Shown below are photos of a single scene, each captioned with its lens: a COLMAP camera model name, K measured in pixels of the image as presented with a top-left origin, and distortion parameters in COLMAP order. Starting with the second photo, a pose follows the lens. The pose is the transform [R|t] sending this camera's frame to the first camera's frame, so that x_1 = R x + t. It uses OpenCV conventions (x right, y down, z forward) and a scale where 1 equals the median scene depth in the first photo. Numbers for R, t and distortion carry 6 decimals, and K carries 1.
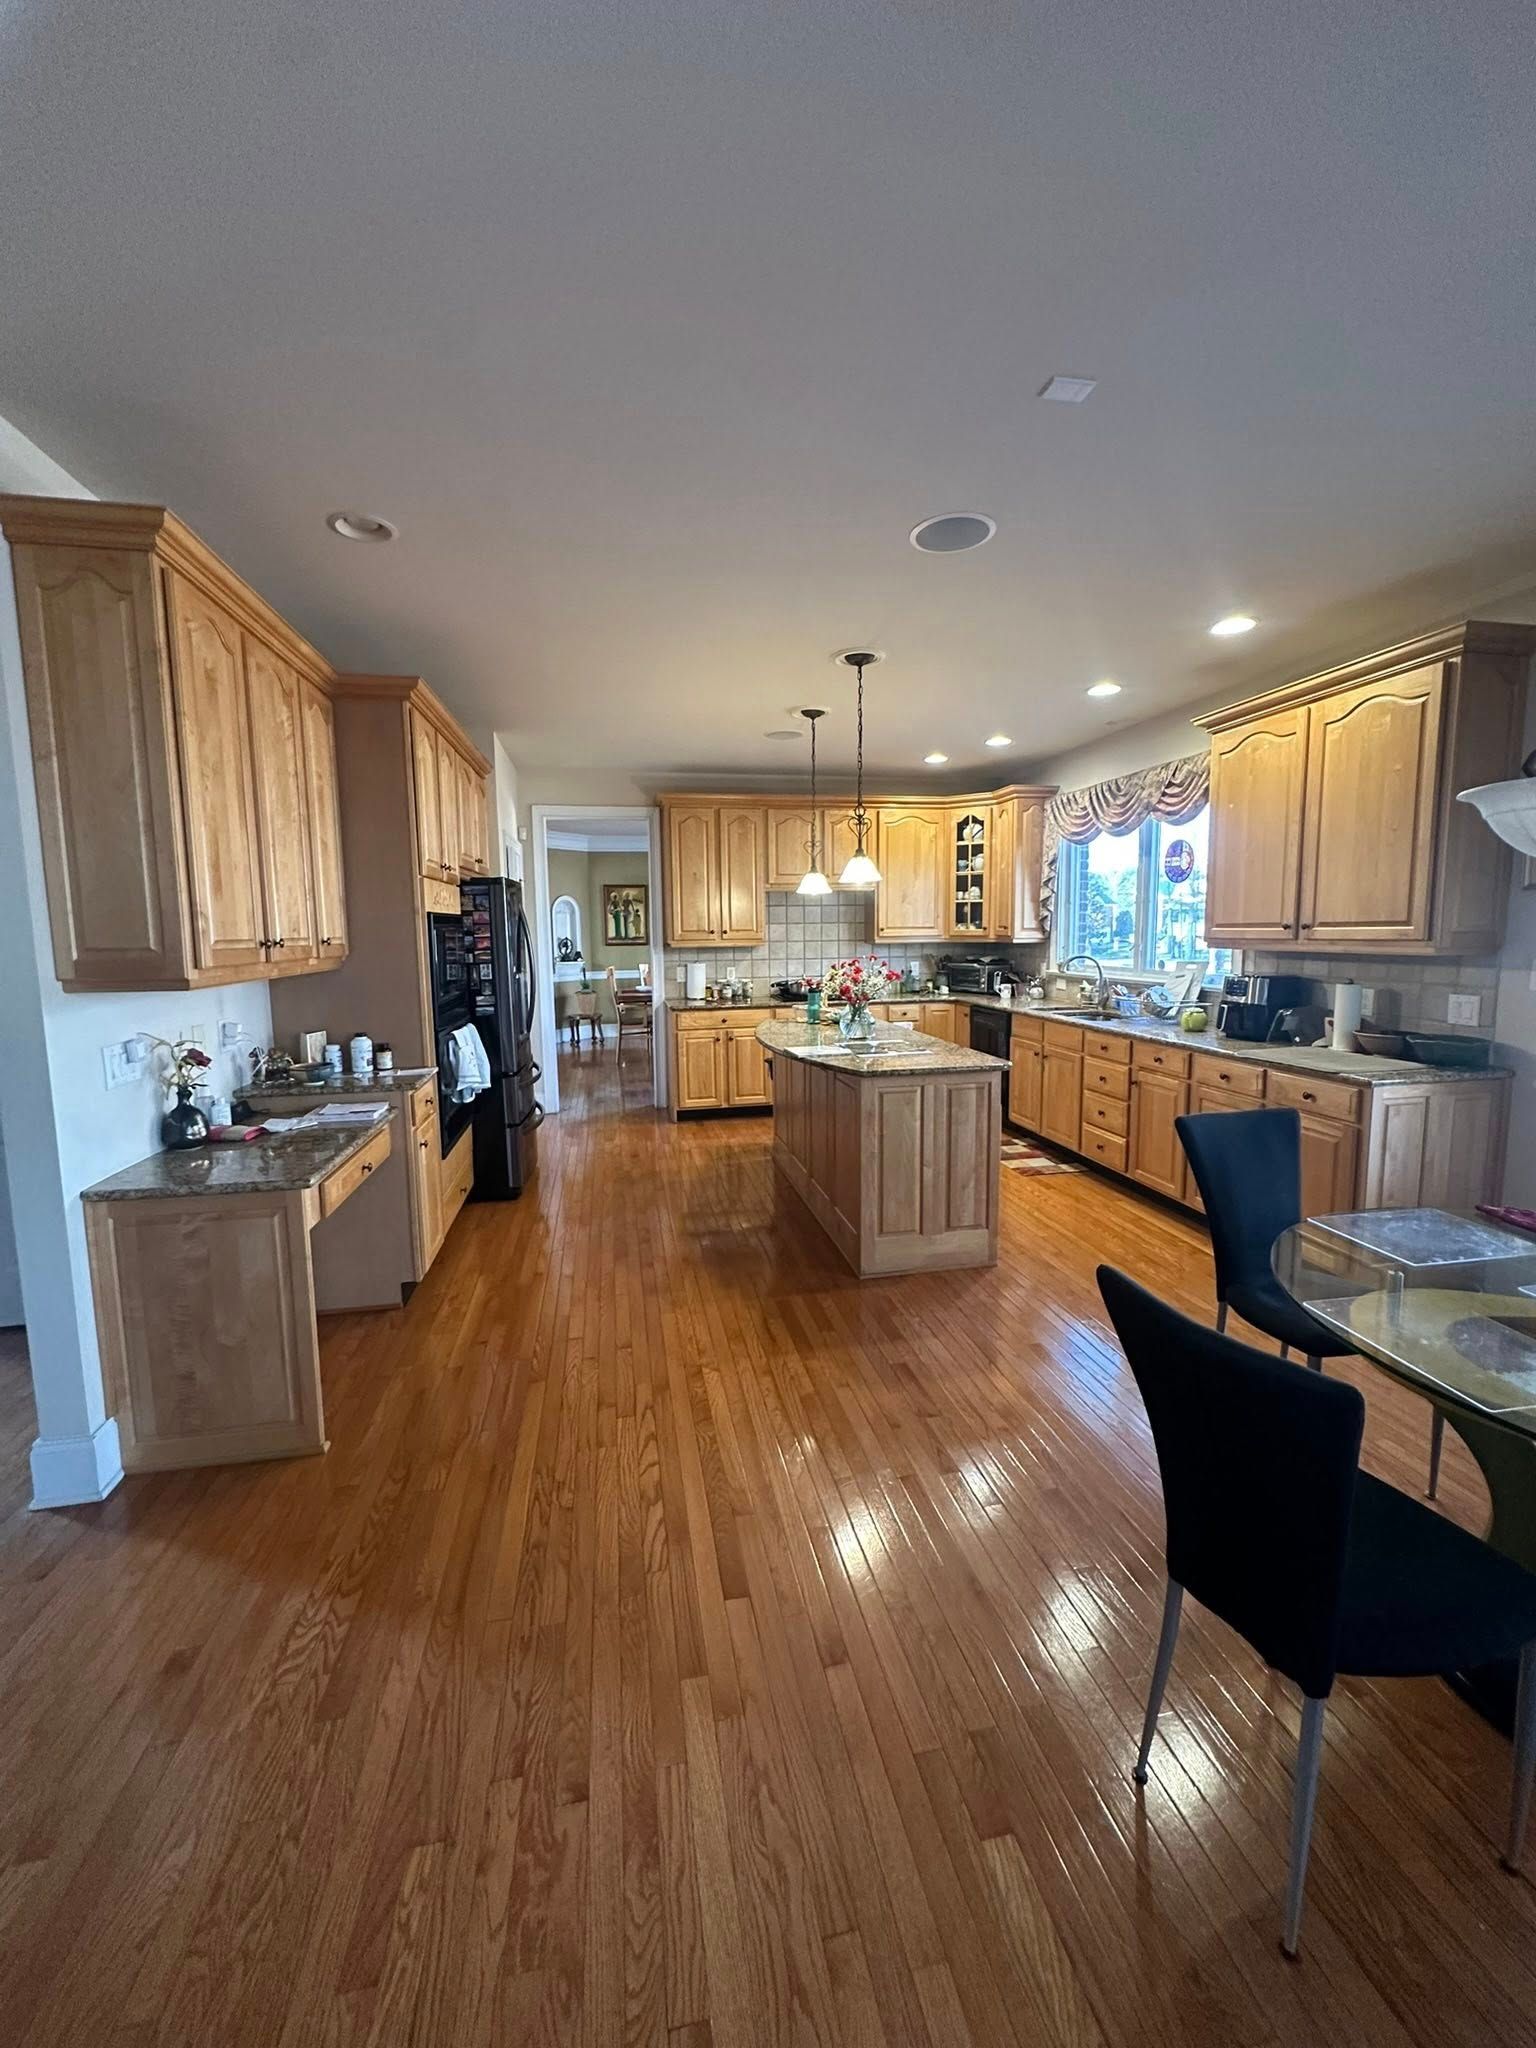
lens RADIAL K [[816.5, 0, 768.0], [0, 816.5, 1024.0], [0, 0, 1]] dist [-0.003994, -0.000257]
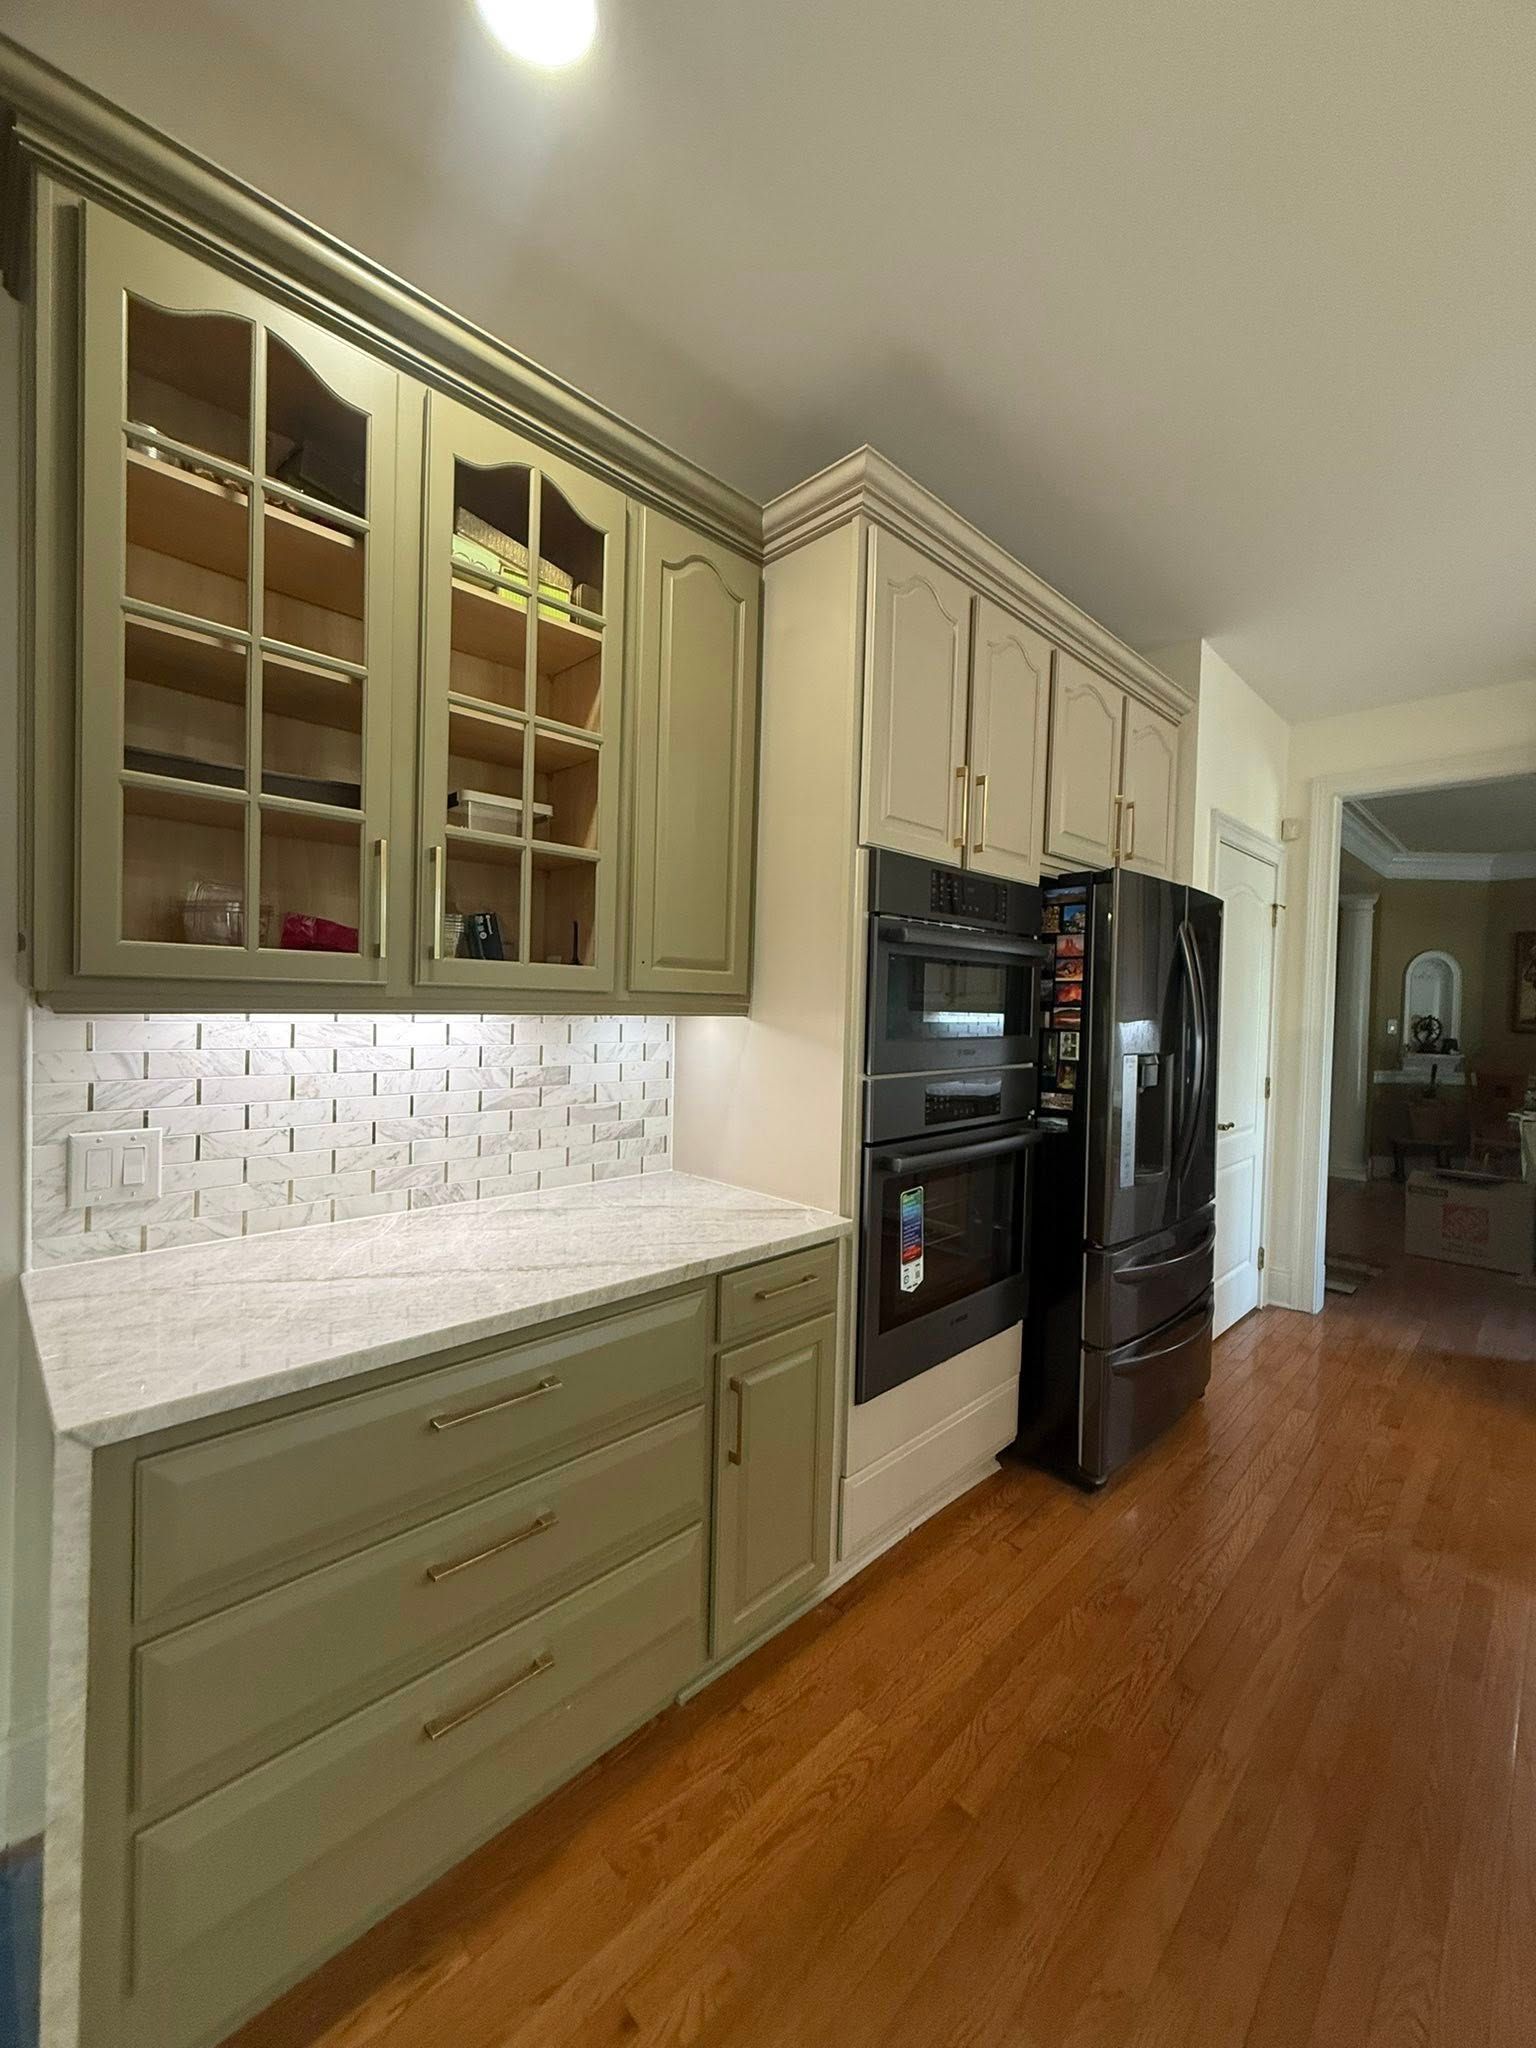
lens RADIAL K [[807.9, 0, 768.0], [0, 807.9, 1024.0], [0, 0, 1]] dist [-0.000106, -0.000094]
pose [[0.554249, 0.047537, -0.830992, -0.021154], [-0.127183, 0.991481, -0.028110, -0.039540], [0.822577, 0.121268, 0.555573, 0.549112]]
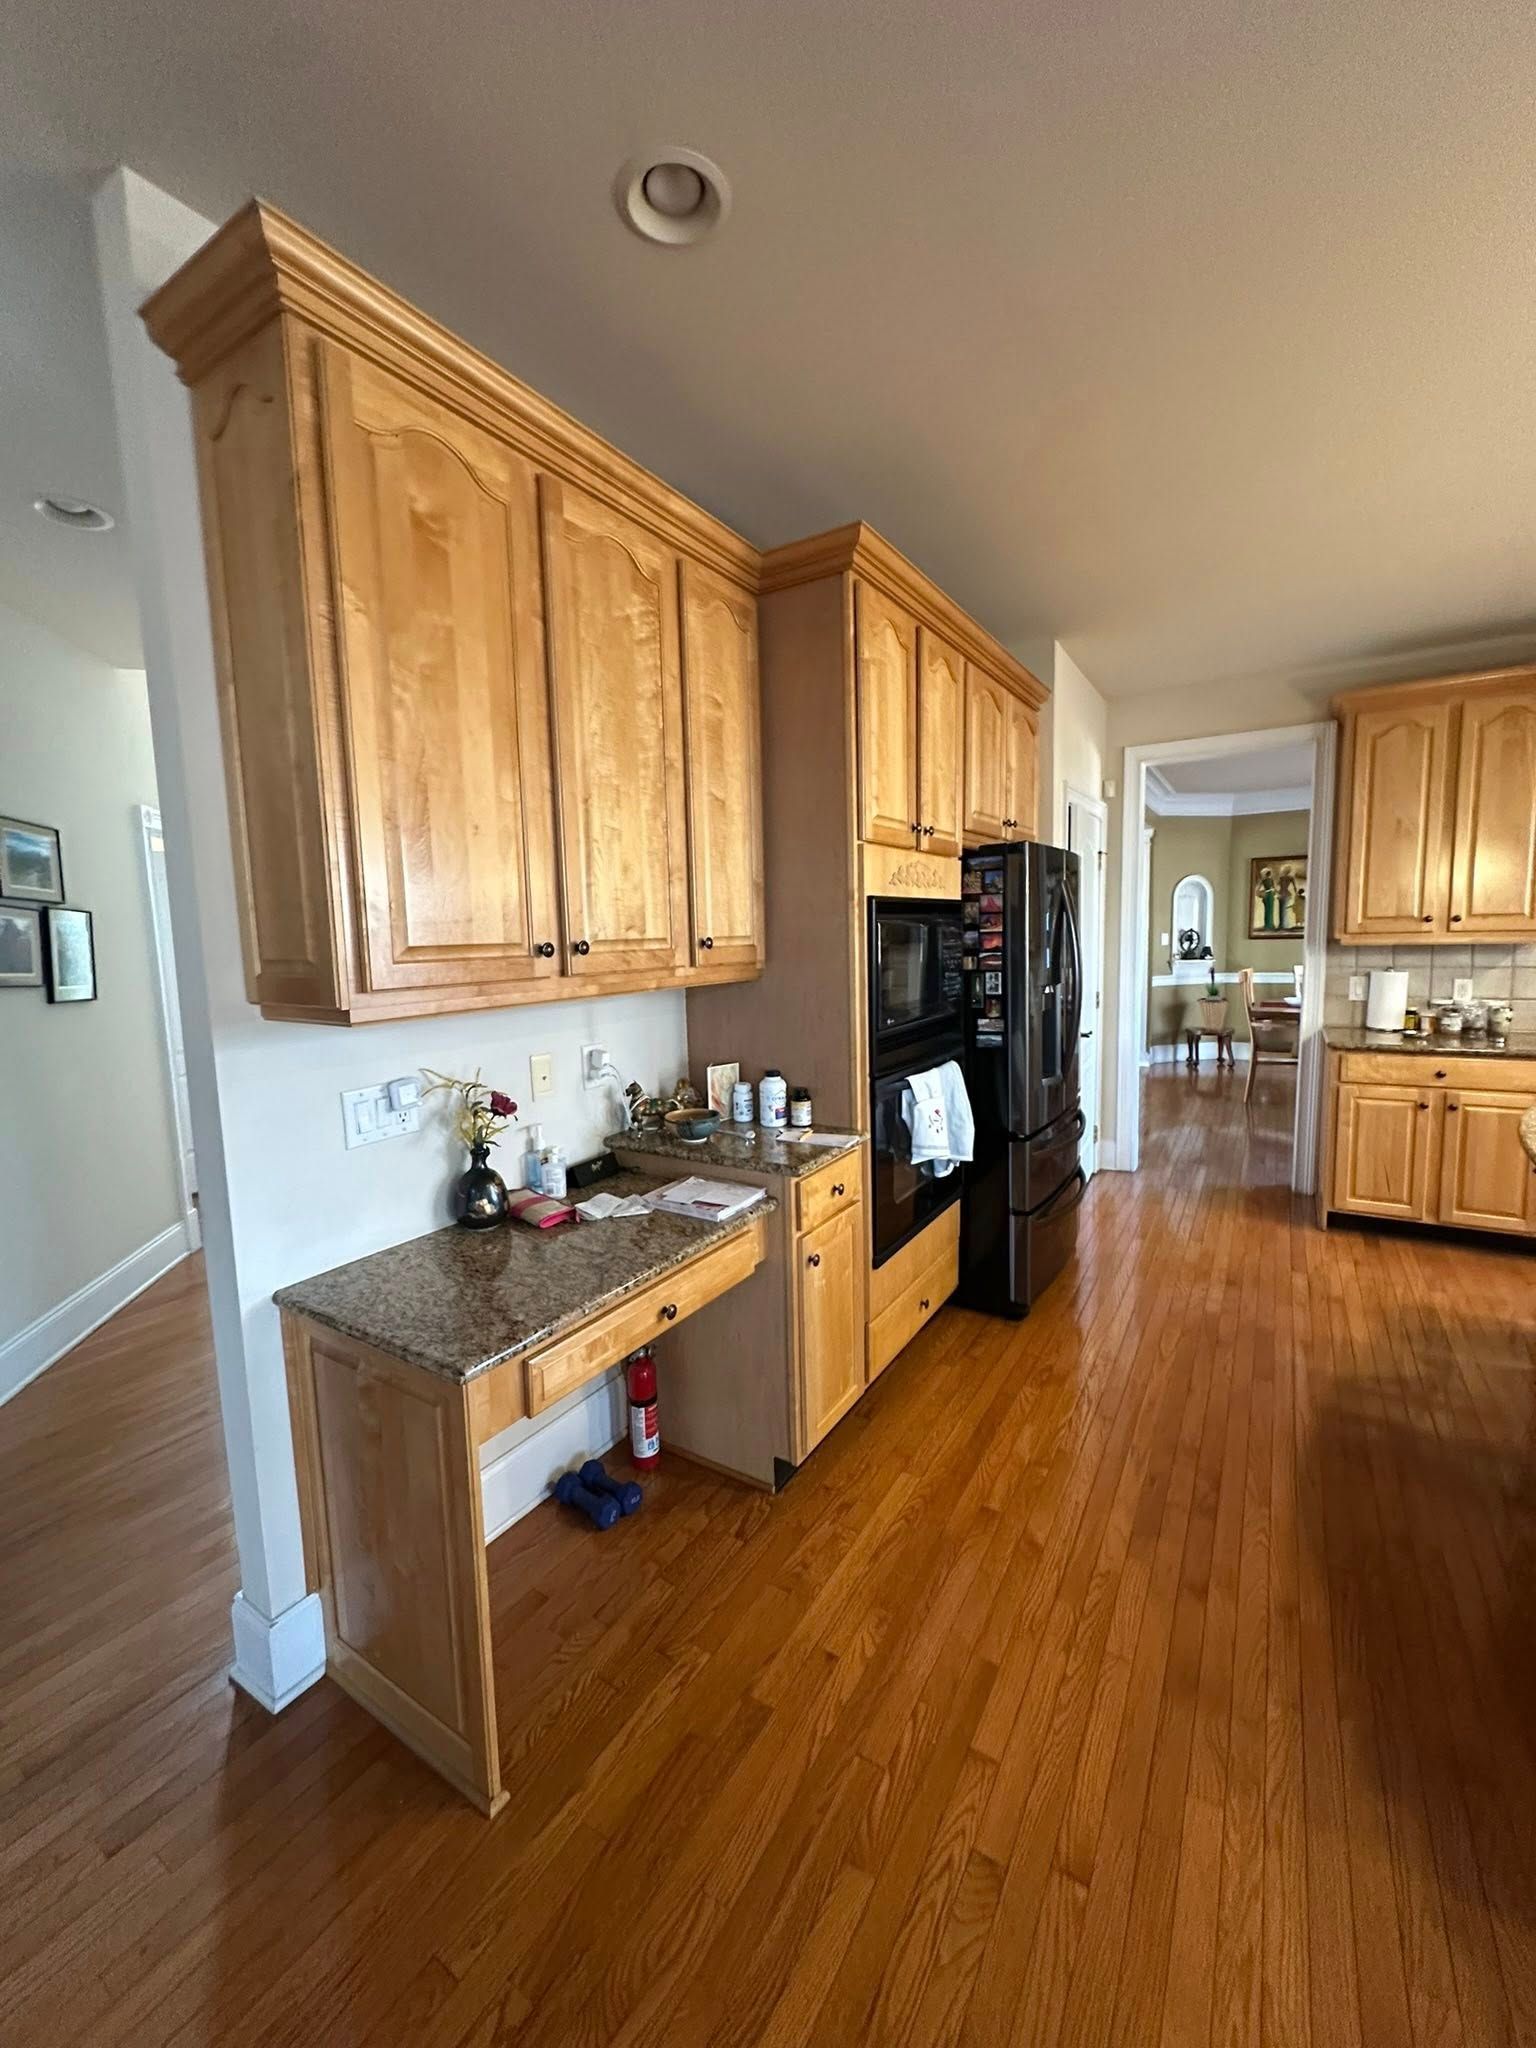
lens RADIAL K [[816.5, 0, 768.0], [0, 816.5, 1024.0], [0, 0, 1]] dist [-0.003994, -0.000257]
pose [[0.732421, 0.069069, -0.677340, -0.021049], [-0.061723, 0.997480, 0.034972, -0.042649], [0.678049, 0.016193, 0.734838, 0.374990]]
